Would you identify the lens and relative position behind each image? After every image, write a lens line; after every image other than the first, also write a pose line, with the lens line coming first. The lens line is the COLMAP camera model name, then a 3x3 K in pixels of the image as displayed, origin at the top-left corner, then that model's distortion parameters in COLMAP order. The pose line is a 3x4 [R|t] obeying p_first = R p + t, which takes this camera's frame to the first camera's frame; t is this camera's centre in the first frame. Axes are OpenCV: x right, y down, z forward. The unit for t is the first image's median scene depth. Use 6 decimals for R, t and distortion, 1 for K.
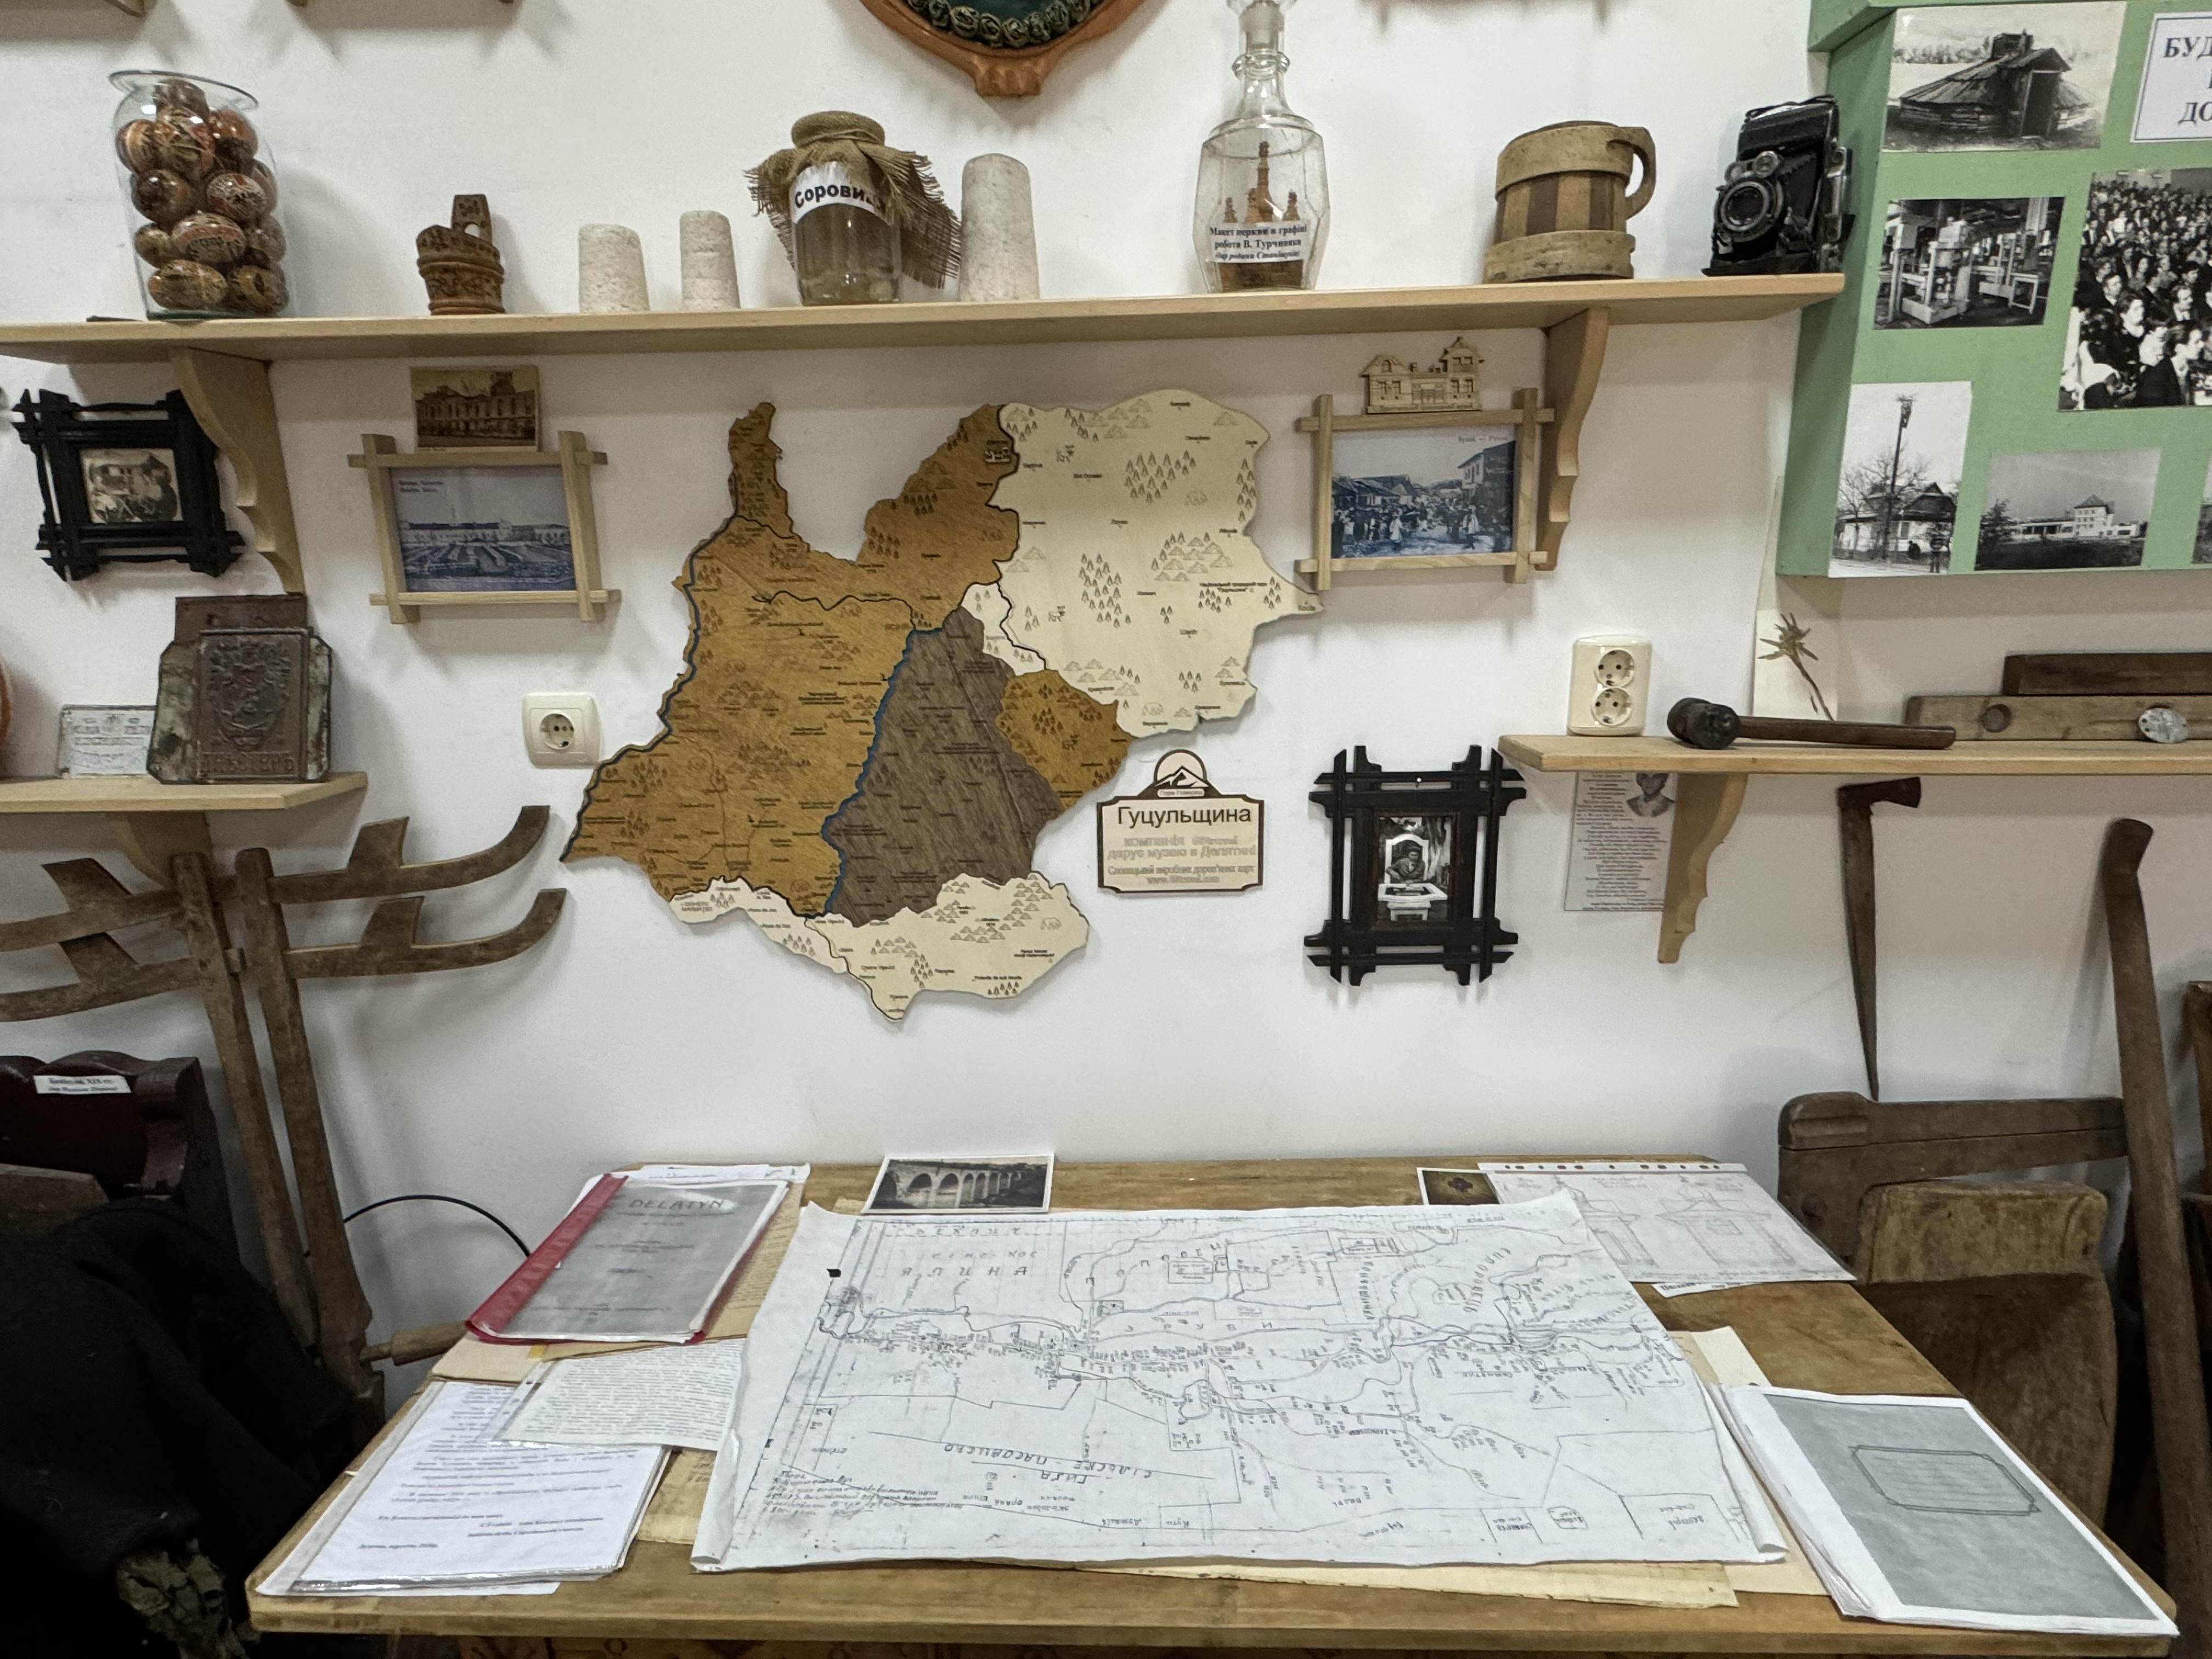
lens RADIAL K [[1156.5, 0, 1085.2], [0, 1156.5, 831.5], [0, 0, 1]] dist [0.000920, -0.001389]
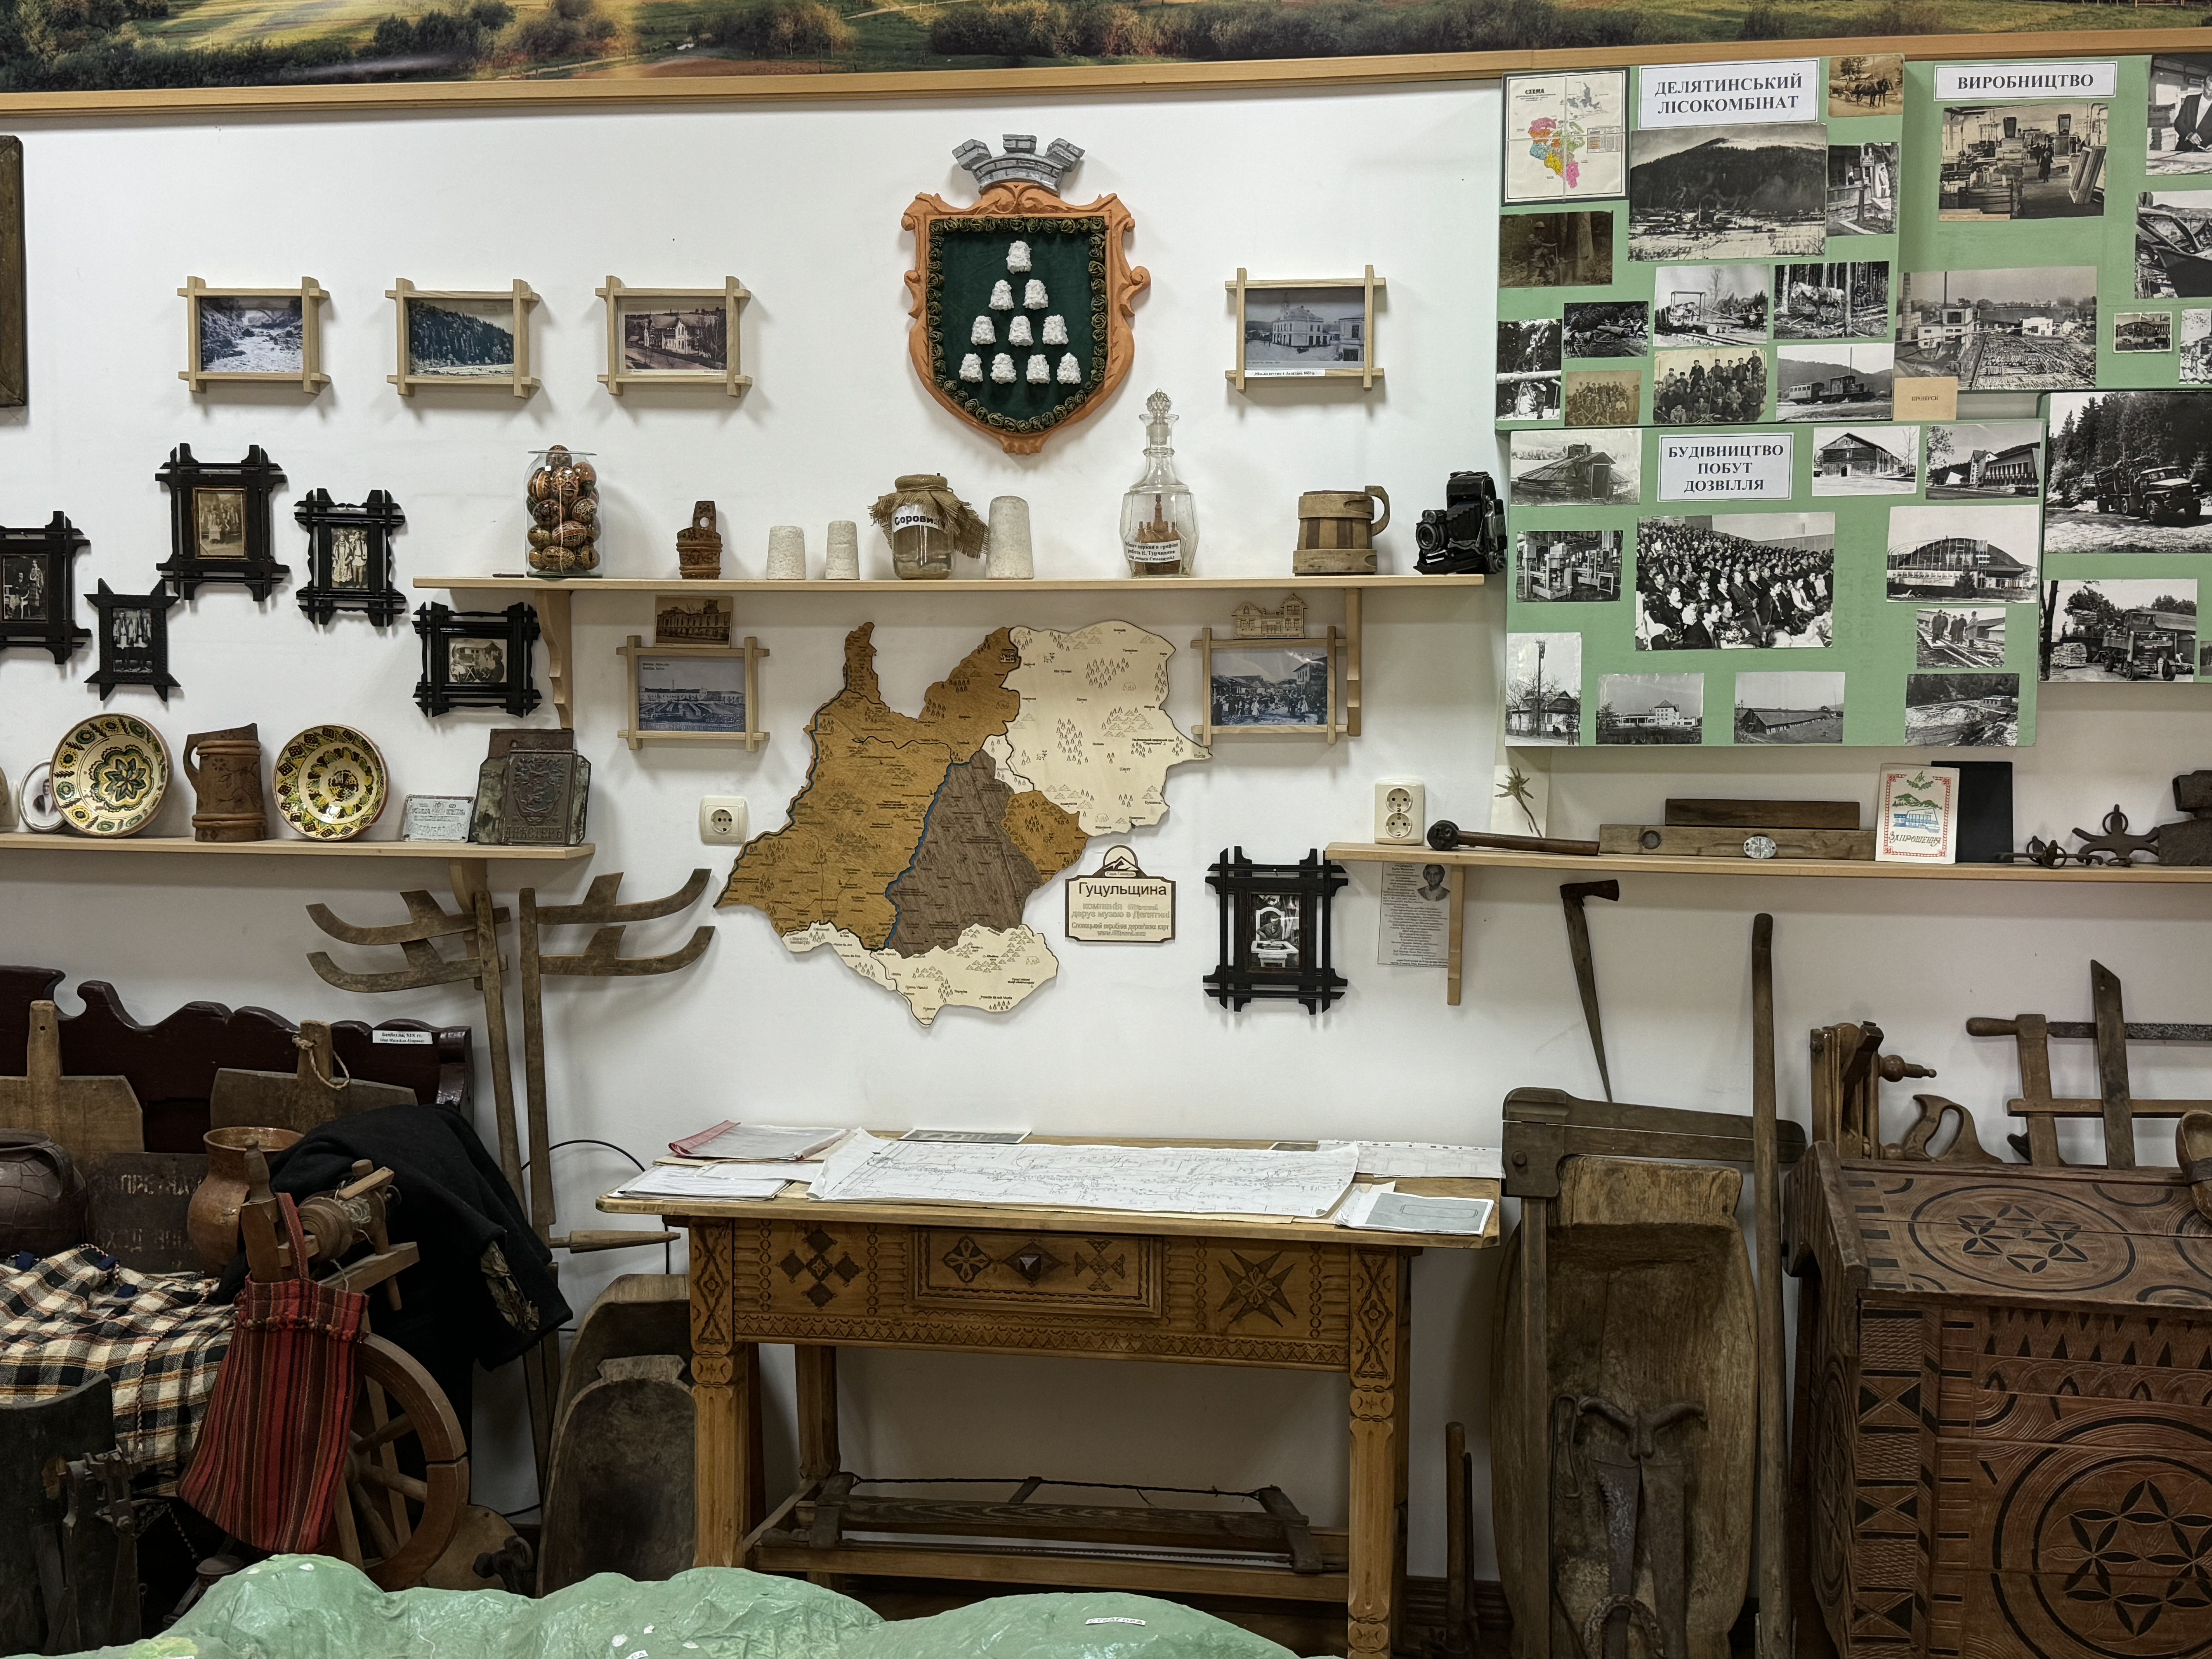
lens RADIAL K [[2456.1, 0, 1106.0], [0, 2456.1, 829.5], [0, 0, 1]] dist [0.207555, -0.466365]
pose [[0.990843, 0.031357, -0.131326, 0.497121], [-0.050987, 0.987537, -0.148897, 0.398550], [0.125020, 0.154230, 0.980093, -2.215427]]
